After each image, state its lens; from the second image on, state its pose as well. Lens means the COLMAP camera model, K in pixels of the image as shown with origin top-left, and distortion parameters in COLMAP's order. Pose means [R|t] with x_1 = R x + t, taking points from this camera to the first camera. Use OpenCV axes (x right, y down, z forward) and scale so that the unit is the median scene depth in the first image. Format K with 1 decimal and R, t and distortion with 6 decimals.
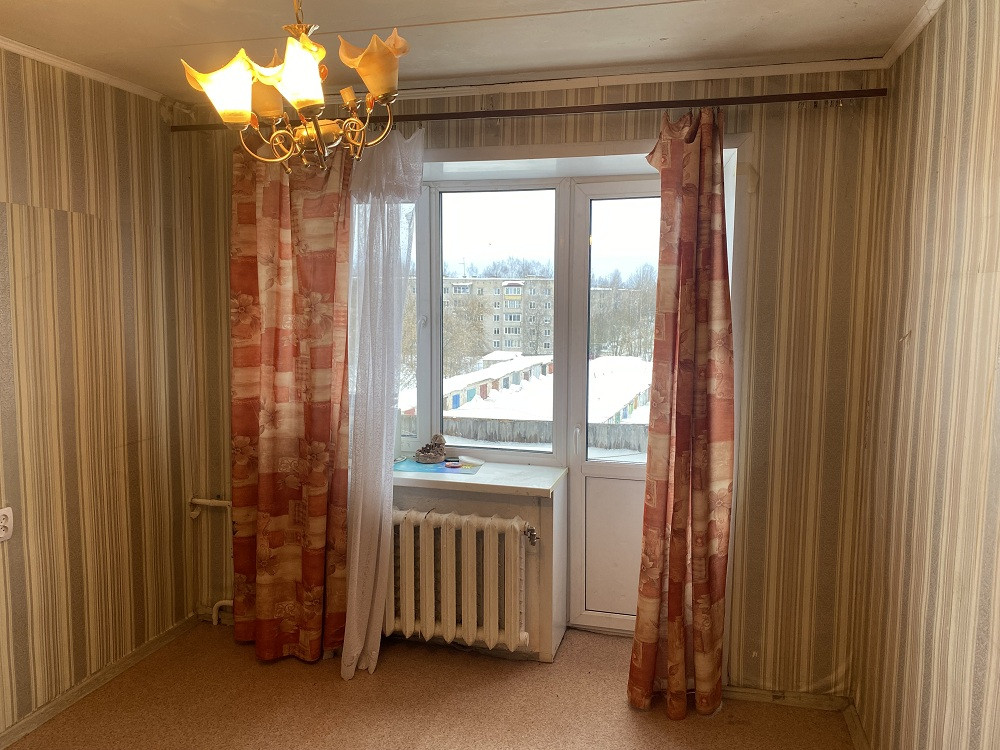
lens RADIAL K [[759.7, 0, 499.5], [0, 759.7, 354.7], [0, 0, 1]] dist [0.030139, -0.003394]
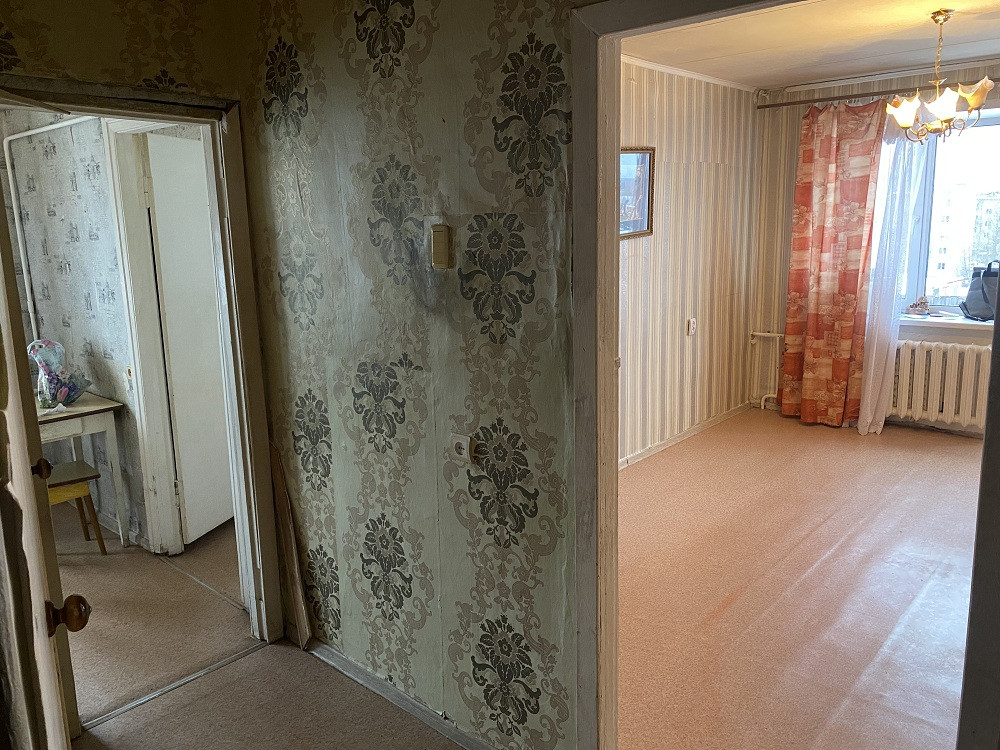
lens RADIAL K [[759.7, 0, 499.5], [0, 759.7, 354.7], [0, 0, 1]] dist [0.030139, -0.003394]
pose [[0.897574, 0.047706, -0.438275, -0.182687], [-0.004098, 0.994988, 0.099911, 0.080248], [0.440845, -0.087881, 0.893271, -0.811794]]
